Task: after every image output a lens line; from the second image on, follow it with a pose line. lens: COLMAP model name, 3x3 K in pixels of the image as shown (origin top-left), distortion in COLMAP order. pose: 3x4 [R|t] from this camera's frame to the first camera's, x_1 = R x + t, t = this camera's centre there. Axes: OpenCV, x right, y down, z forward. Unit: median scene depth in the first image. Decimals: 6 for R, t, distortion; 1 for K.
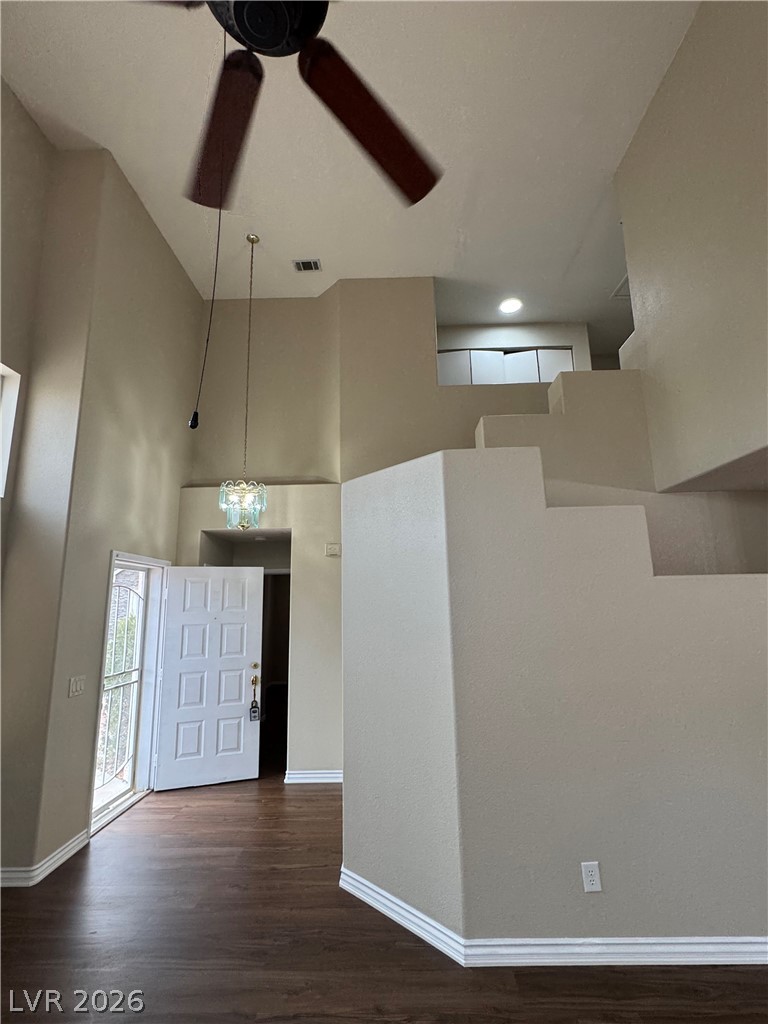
lens RADIAL K [[483.0, 0, 384.0], [0, 483.0, 512.0], [0, 0, 1]] dist [-0.000894, -0.000207]
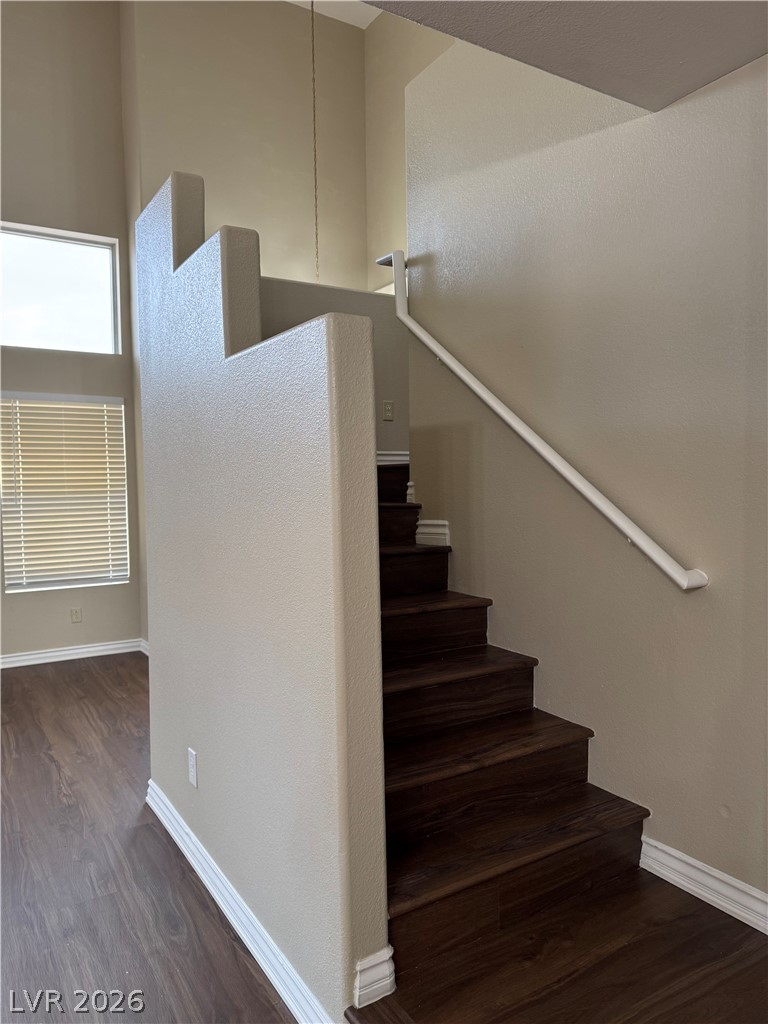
lens RADIAL K [[734.8, 0, 384.0], [0, 734.8, 512.0], [0, 0, 1]] dist [0.032265, -0.054544]
pose [[0.537888, 0.050471, -0.841504, 0.794614], [0.161714, 0.973491, 0.161755, 0.114487], [0.827360, -0.223088, 0.515467, 0.380288]]
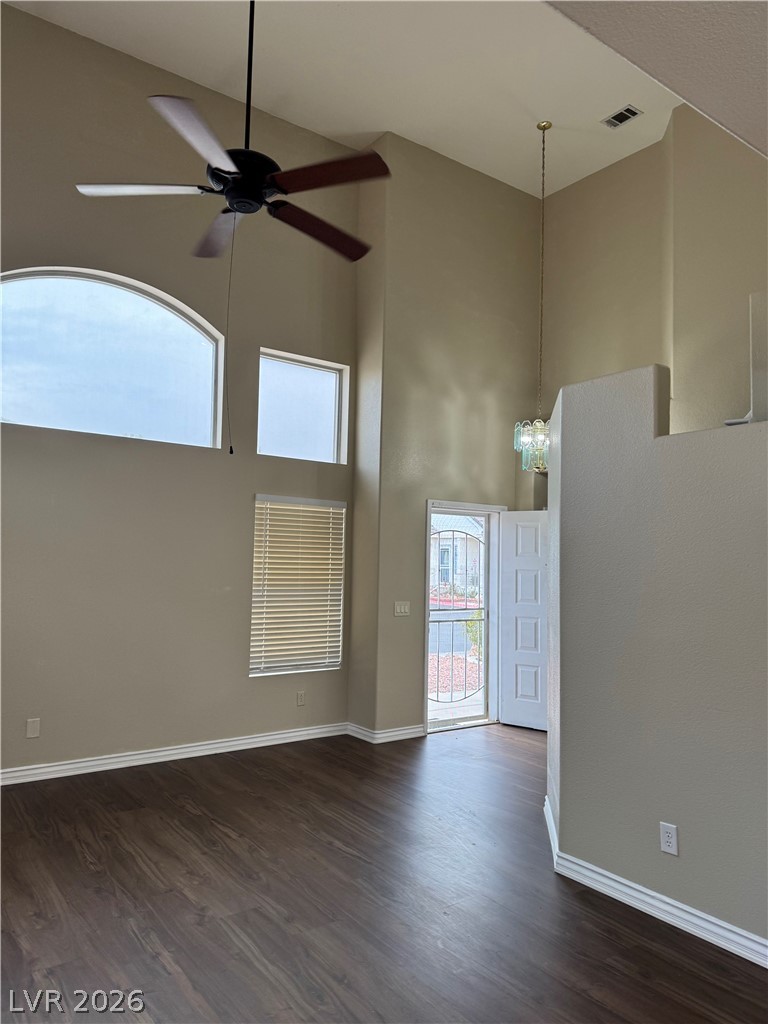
lens RADIAL K [[721.4, 0, 384.0], [0, 721.4, 512.0], [0, 0, 1]] dist [0.129007, -0.140555]
pose [[0.605557, -0.023141, -0.795465, 0.636495], [0.116329, 0.991414, 0.059716, -0.004380], [0.787253, -0.128697, 0.603050, -0.102497]]
